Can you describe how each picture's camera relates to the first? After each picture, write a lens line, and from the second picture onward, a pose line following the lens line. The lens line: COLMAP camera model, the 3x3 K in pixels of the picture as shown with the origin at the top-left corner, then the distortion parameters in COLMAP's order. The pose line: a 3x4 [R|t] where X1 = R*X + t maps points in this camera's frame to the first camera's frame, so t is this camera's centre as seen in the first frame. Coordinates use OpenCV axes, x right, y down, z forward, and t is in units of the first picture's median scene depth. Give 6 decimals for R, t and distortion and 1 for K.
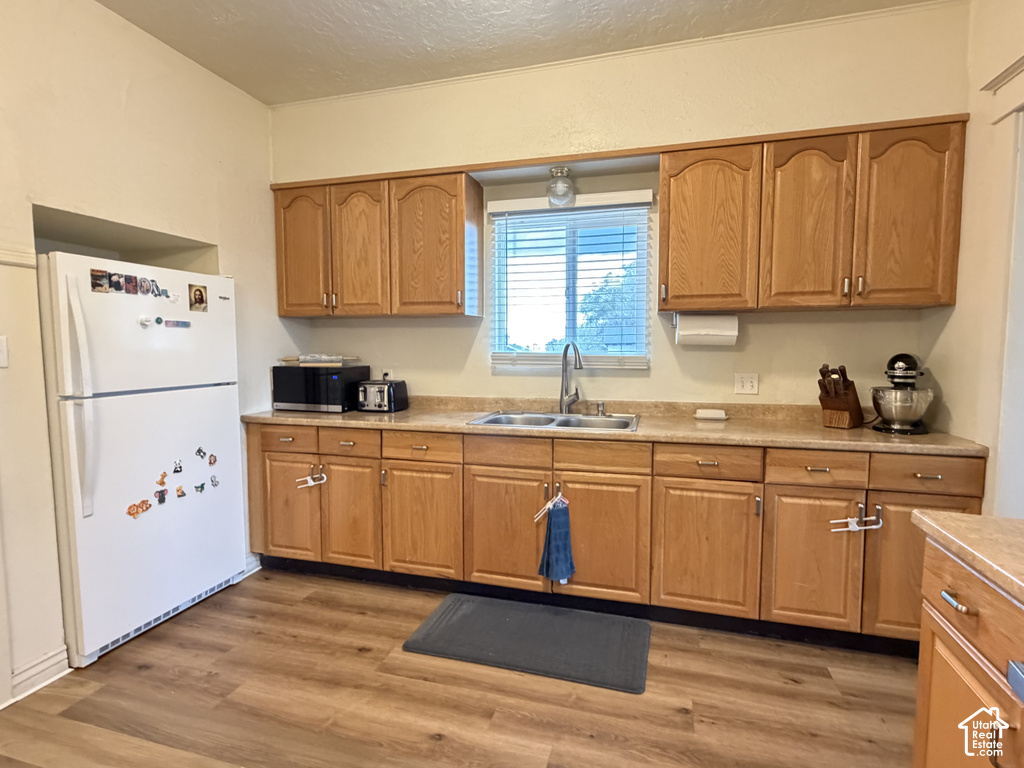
lens RADIAL K [[519.2, 0, 512.0], [0, 519.2, 384.0], [0, 0, 1]] dist [0.003383, 0.000020]
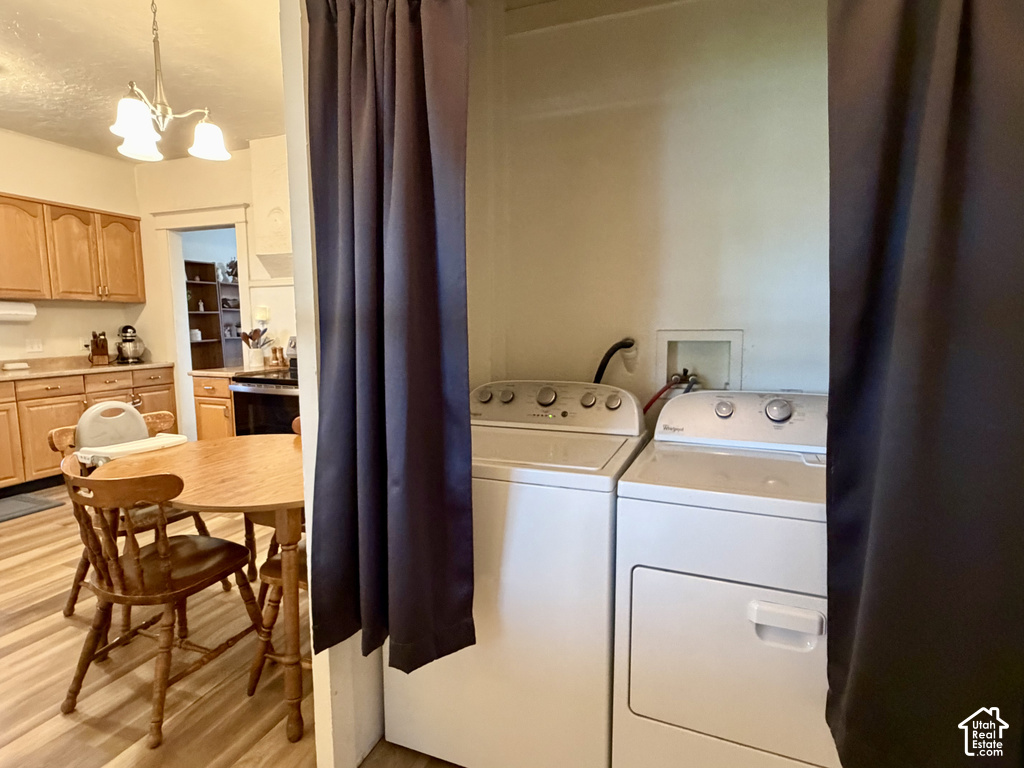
lens RADIAL K [[541.4, 0, 512.0], [0, 541.4, 384.0], [0, 0, 1]] dist [0.004291, 0.000342]
pose [[0.080012, -0.112779, 0.990393, -1.273949], [0.076867, 0.991318, 0.106674, 0.059521], [-0.993826, 0.067594, 0.087987, -0.684863]]
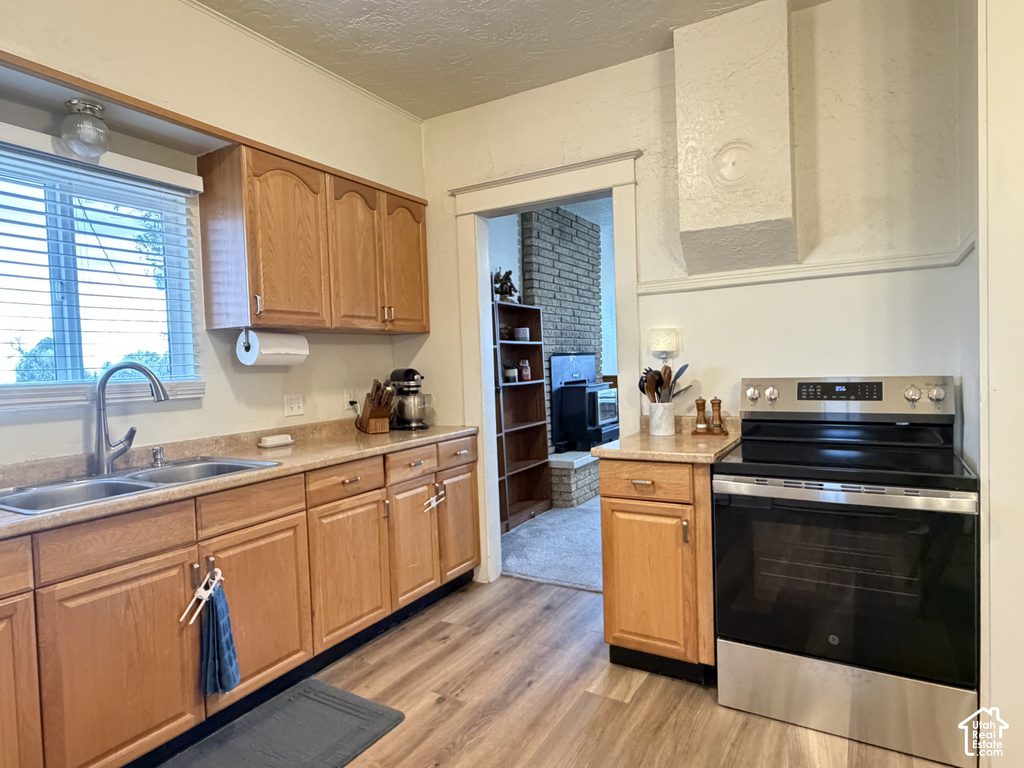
lens RADIAL K [[595.0, 0, 512.0], [0, 595.0, 384.0], [0, 0, 1]] dist [-0.000094, 0.000448]
pose [[0.241626, -0.040787, 0.969512, -0.622081], [0.106689, 0.994176, 0.015236, -0.015543], [-0.964487, 0.099755, 0.244570, 0.388598]]
